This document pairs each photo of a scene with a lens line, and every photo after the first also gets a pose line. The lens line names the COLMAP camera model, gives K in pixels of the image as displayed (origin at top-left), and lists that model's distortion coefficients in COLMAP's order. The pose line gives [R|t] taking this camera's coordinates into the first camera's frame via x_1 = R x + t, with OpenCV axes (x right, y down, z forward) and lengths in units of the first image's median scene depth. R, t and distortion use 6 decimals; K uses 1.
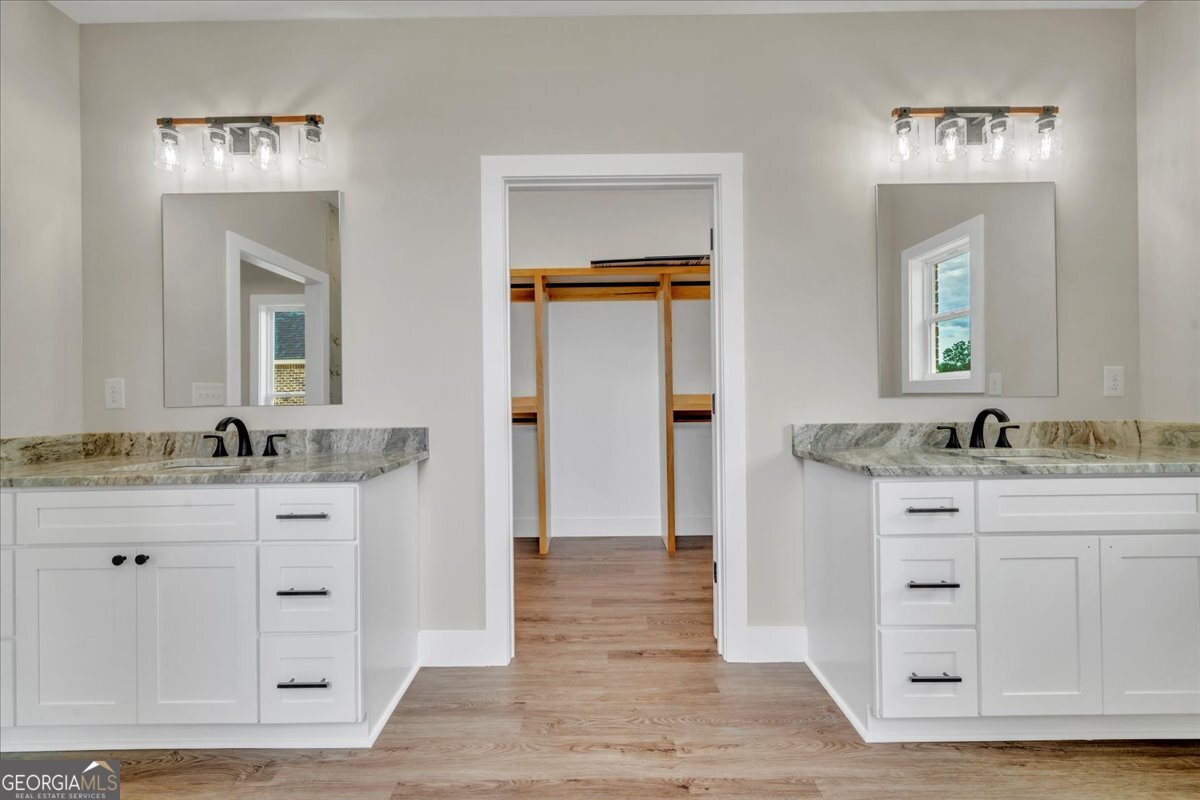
lens RADIAL K [[501.3, 0, 598.6], [0, 501.3, 393.7], [0, 0, 1]] dist [-0.003206, 0.000086]
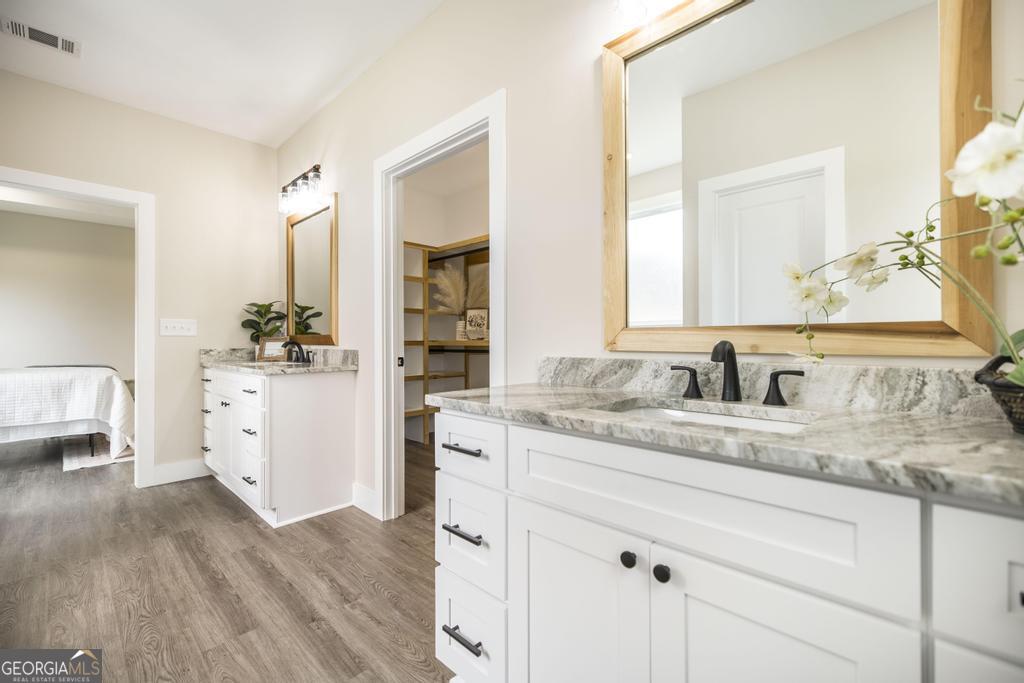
lens RADIAL K [[442.2, 0, 515.6], [0, 442.2, 338.6], [0, 0, 1]] dist [-0.018476, -0.000056]
pose [[0.721891, 0.007955, -0.691962, 1.093460], [-0.006011, 0.999968, 0.005226, 0.027113], [0.691981, 0.000387, 0.721915, 0.433491]]
